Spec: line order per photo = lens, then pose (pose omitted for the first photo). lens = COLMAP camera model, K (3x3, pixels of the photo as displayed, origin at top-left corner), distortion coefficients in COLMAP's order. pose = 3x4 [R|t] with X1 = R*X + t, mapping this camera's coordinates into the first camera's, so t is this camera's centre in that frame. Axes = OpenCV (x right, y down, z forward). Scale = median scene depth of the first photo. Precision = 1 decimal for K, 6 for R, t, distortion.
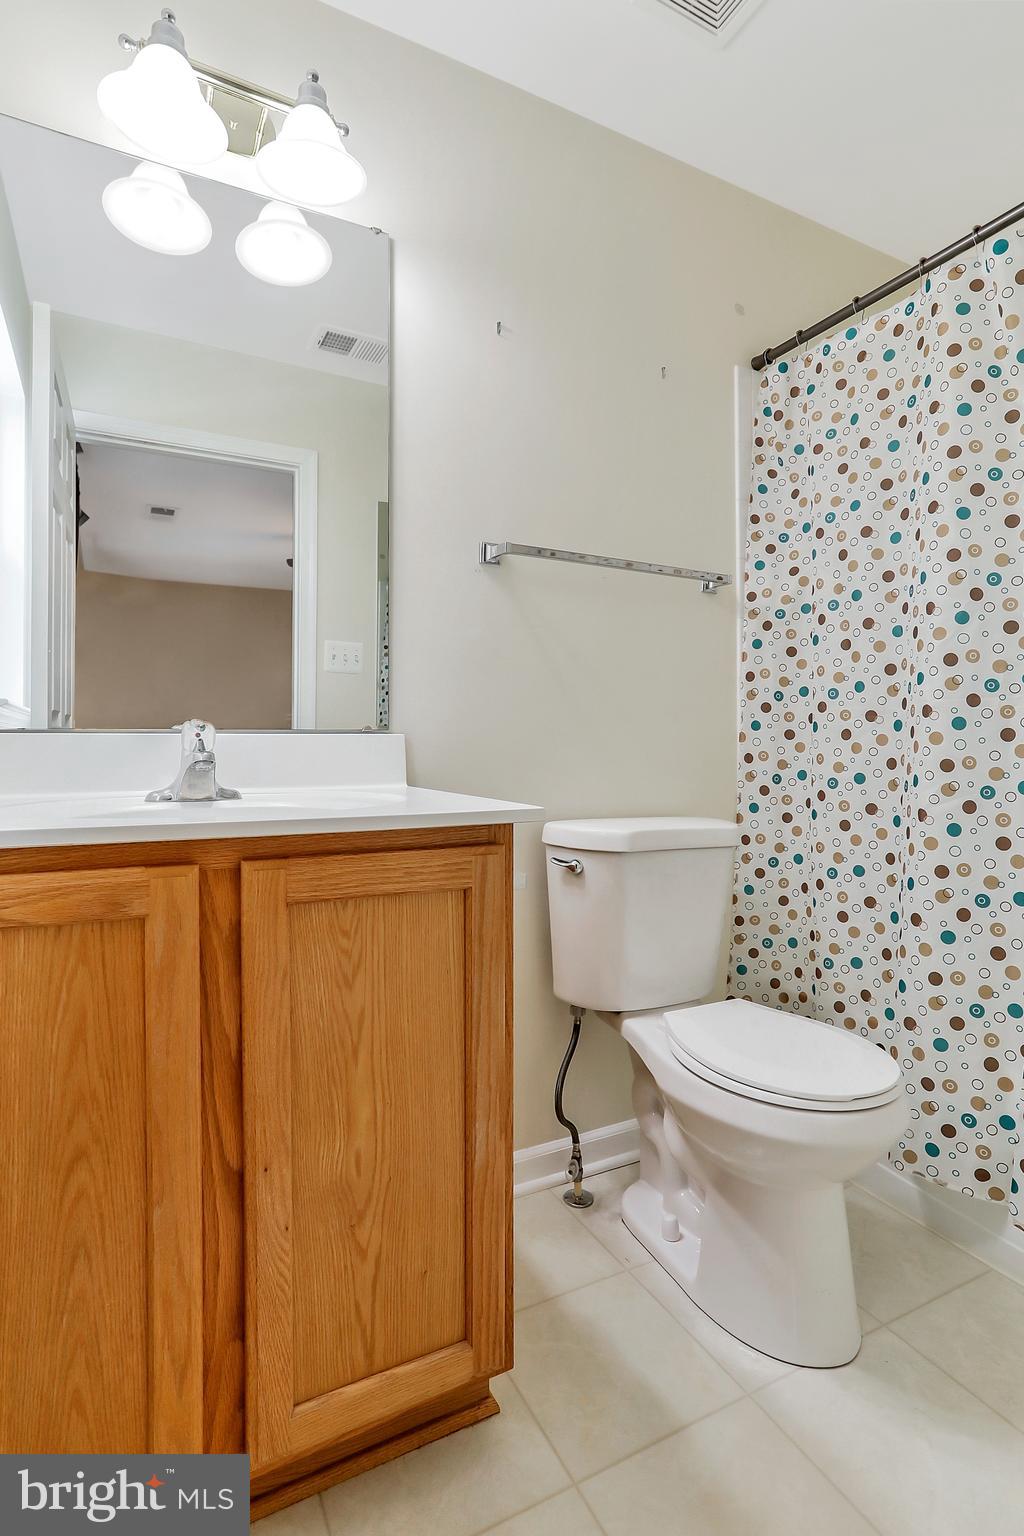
lens RADIAL K [[760.3, 0, 516.4], [0, 760.3, 769.8], [0, 0, 1]] dist [-0.000907, 0.000416]
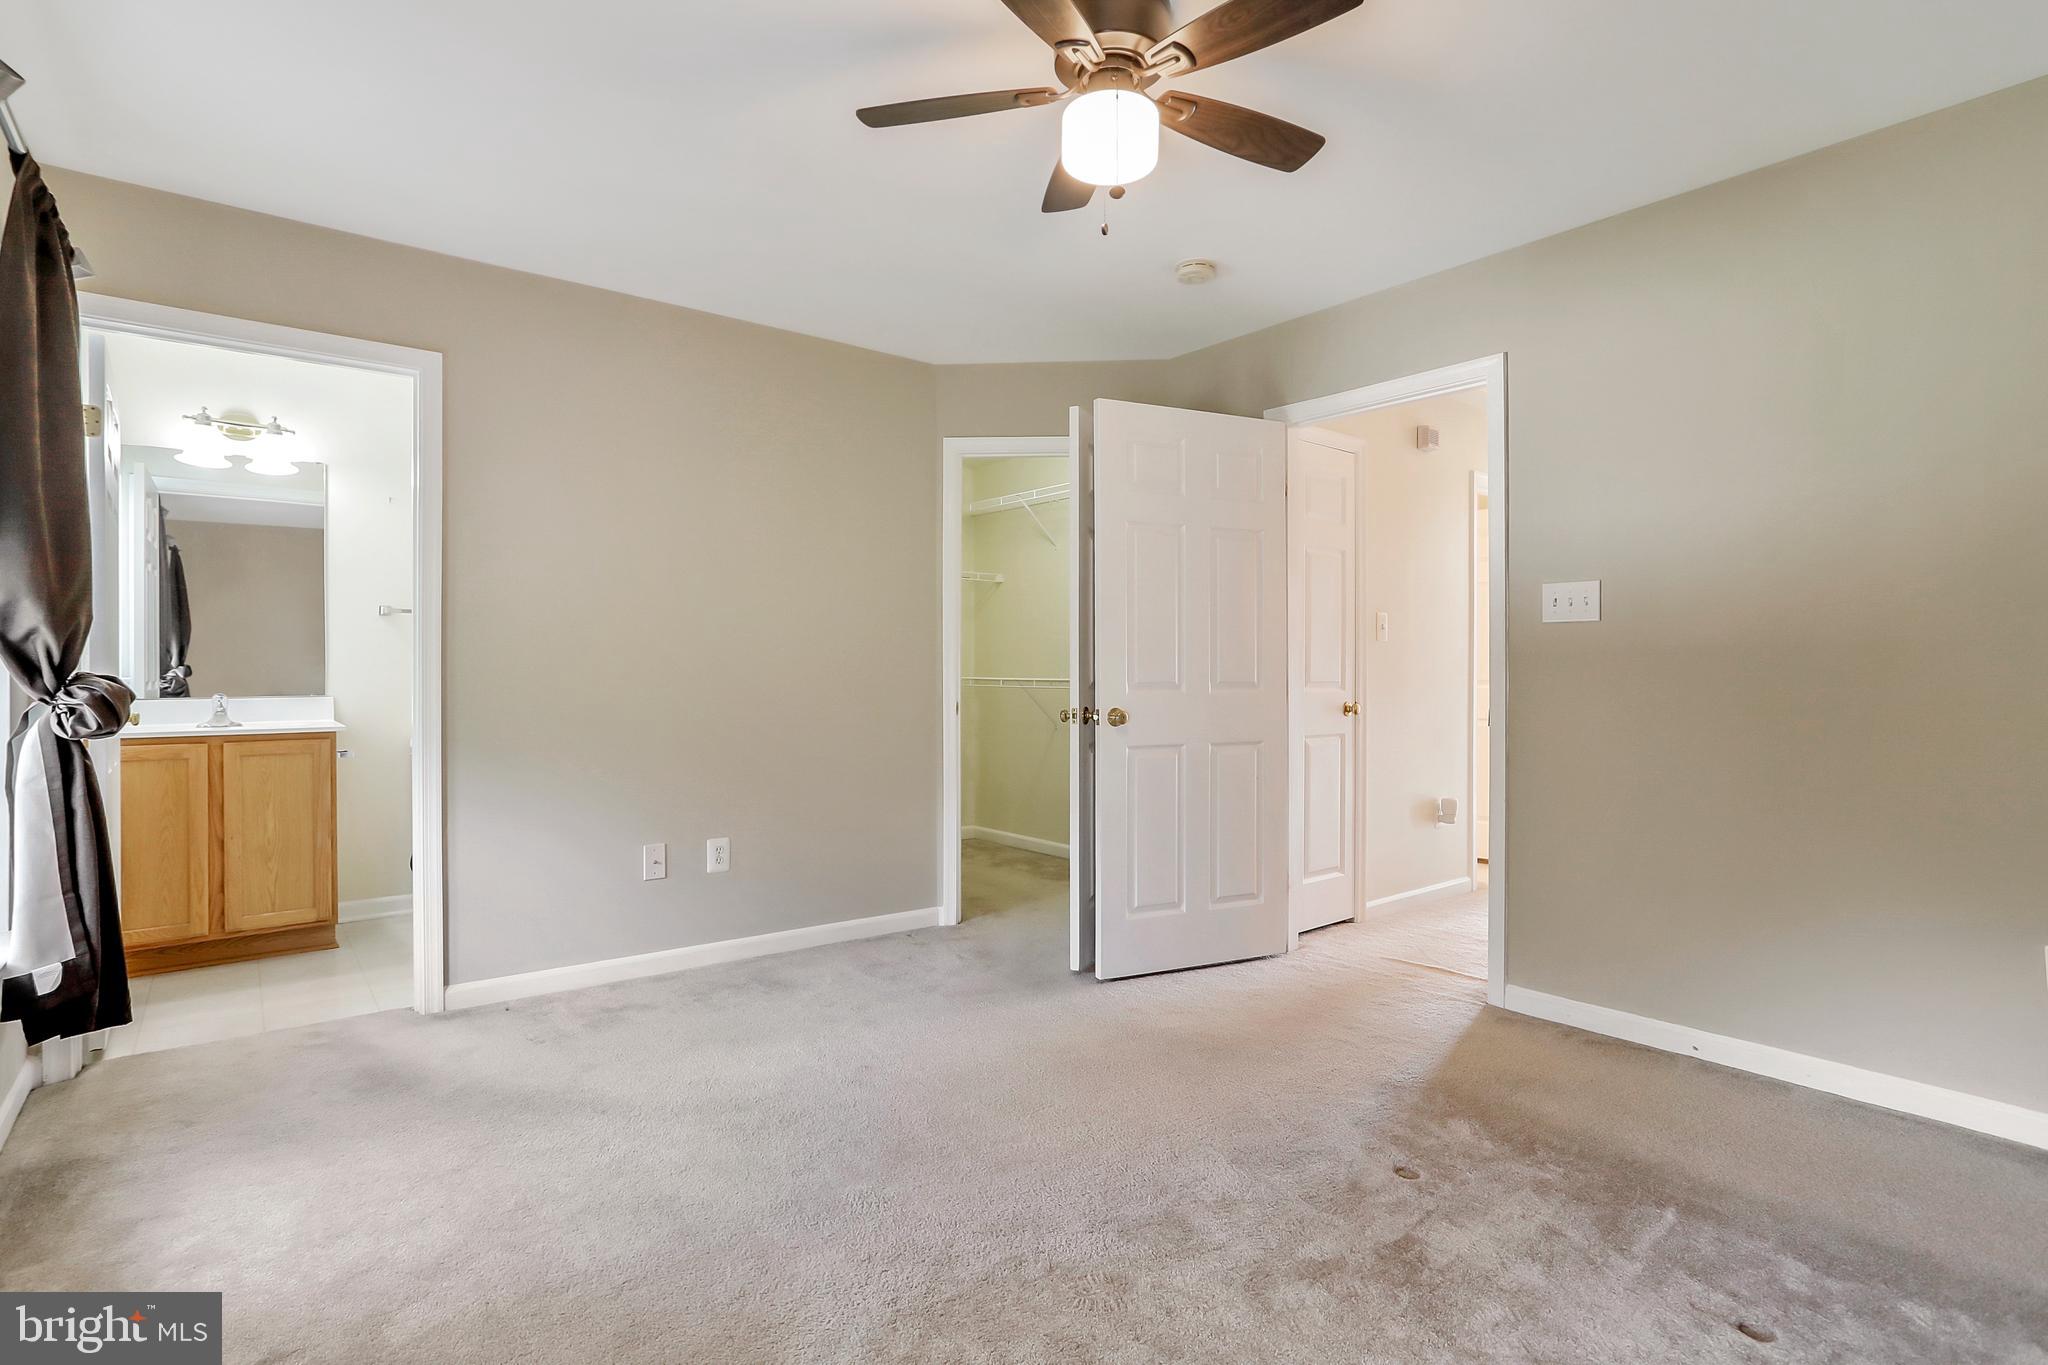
lens RADIAL K [[1013.8, 0, 1020.7], [0, 1013.8, 676.8], [0, 0, 1]] dist [-0.000907, 0.000416]
pose [[0.979903, -0.011308, 0.199152, 2.085873], [0.017427, 0.999428, -0.028996, 0.025397], [-0.198710, 0.031884, 0.979540, -3.864880]]
